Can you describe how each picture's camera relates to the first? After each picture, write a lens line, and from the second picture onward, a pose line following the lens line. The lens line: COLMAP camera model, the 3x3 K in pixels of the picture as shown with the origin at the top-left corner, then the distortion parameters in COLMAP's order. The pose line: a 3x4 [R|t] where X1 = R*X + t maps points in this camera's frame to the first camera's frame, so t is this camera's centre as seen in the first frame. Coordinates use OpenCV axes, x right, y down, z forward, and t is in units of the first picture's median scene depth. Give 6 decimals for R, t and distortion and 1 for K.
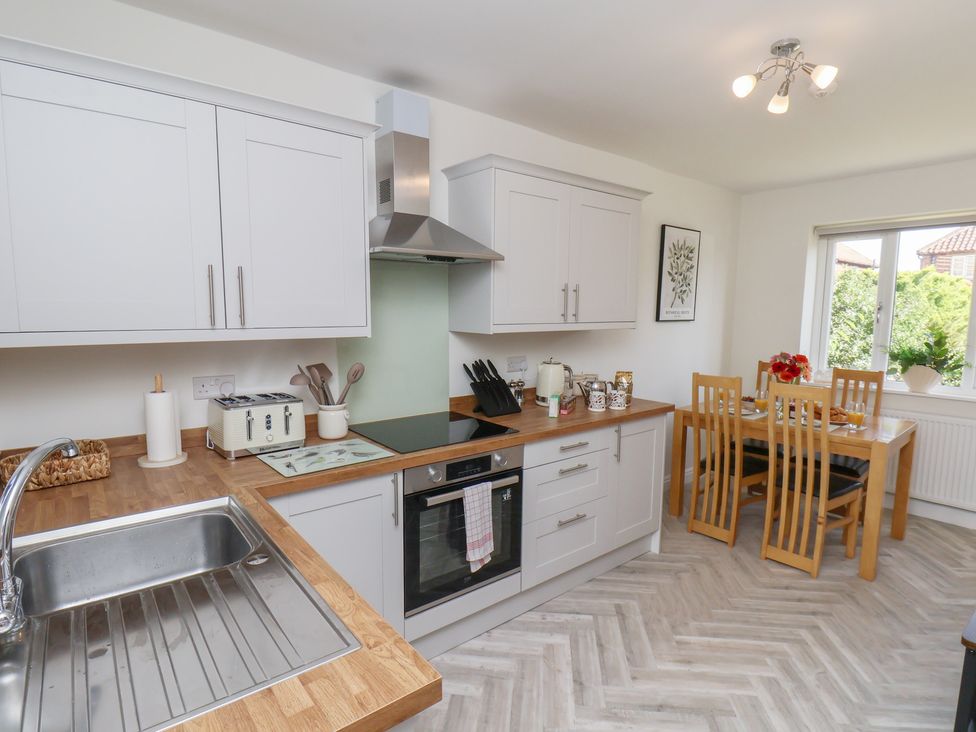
lens RADIAL K [[513.1, 0, 475.8], [0, 513.1, 378.3], [0, 0, 1]] dist [-0.005939, -0.008976]
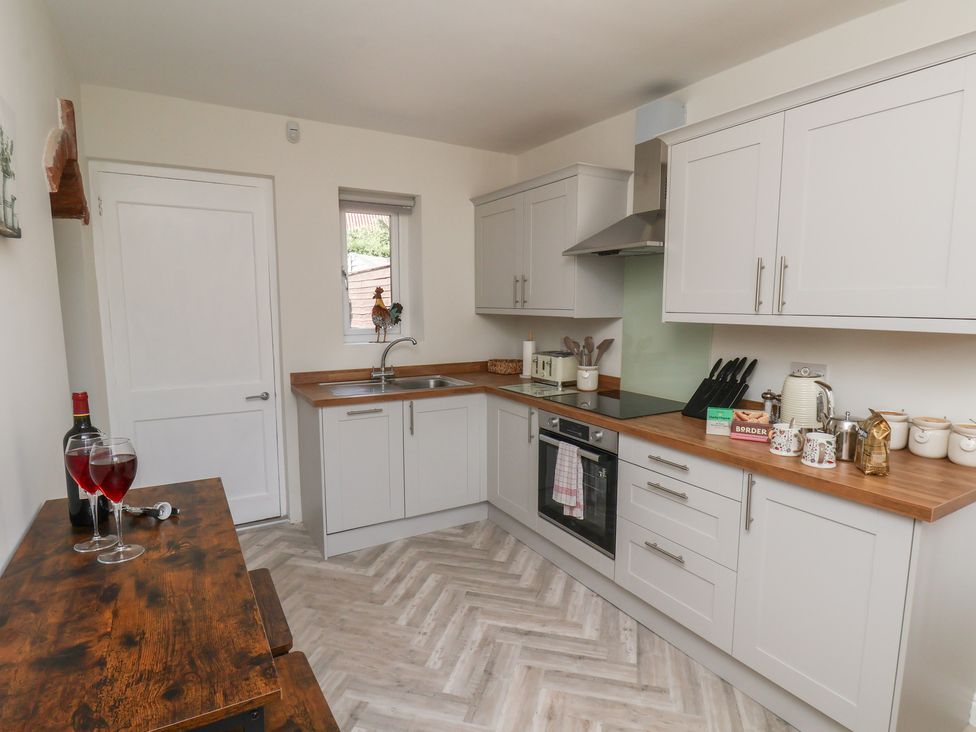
lens RADIAL K [[541.4, 0, 493.9], [0, 541.4, 374.7], [0, 0, 1]] dist [0.005346, 0.001042]
pose [[-0.122320, 0.136370, -0.983077, 1.156759], [-0.129443, 0.979863, 0.152030, -0.110777], [0.984013, 0.145849, -0.102205, 0.866868]]
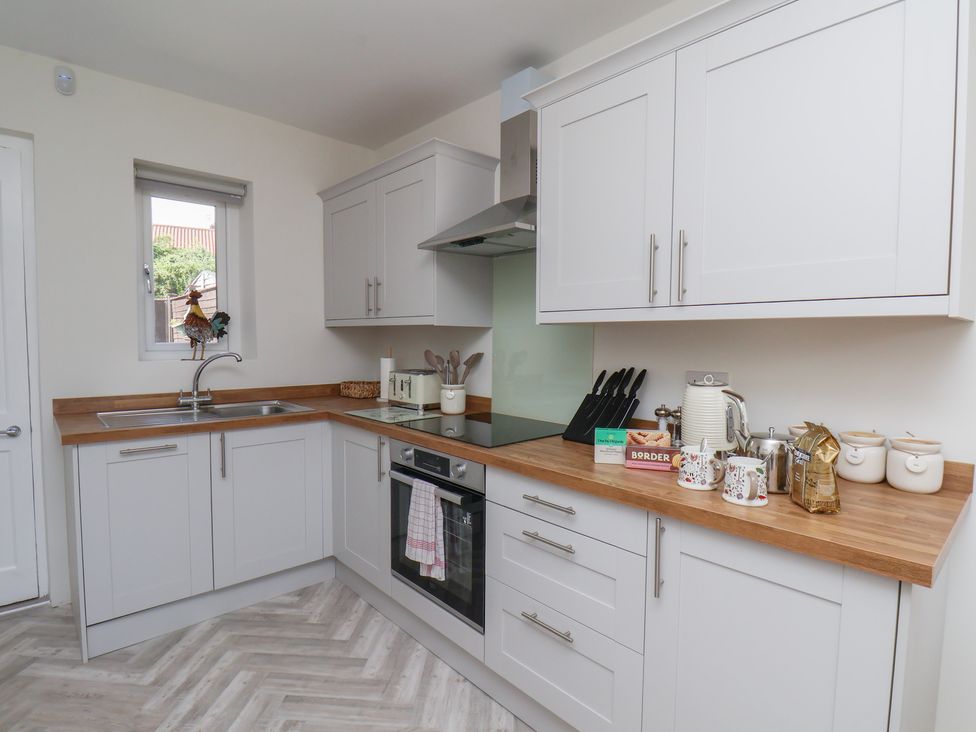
lens RADIAL K [[513.1, 0, 490.5], [0, 513.1, 368.9], [0, 0, 1]] dist [-0.005939, -0.008976]
pose [[0.085289, 0.065703, -0.994188, 0.852874], [-0.138680, 0.988893, 0.053456, -0.054781], [0.986658, 0.133315, 0.093454, 0.931942]]
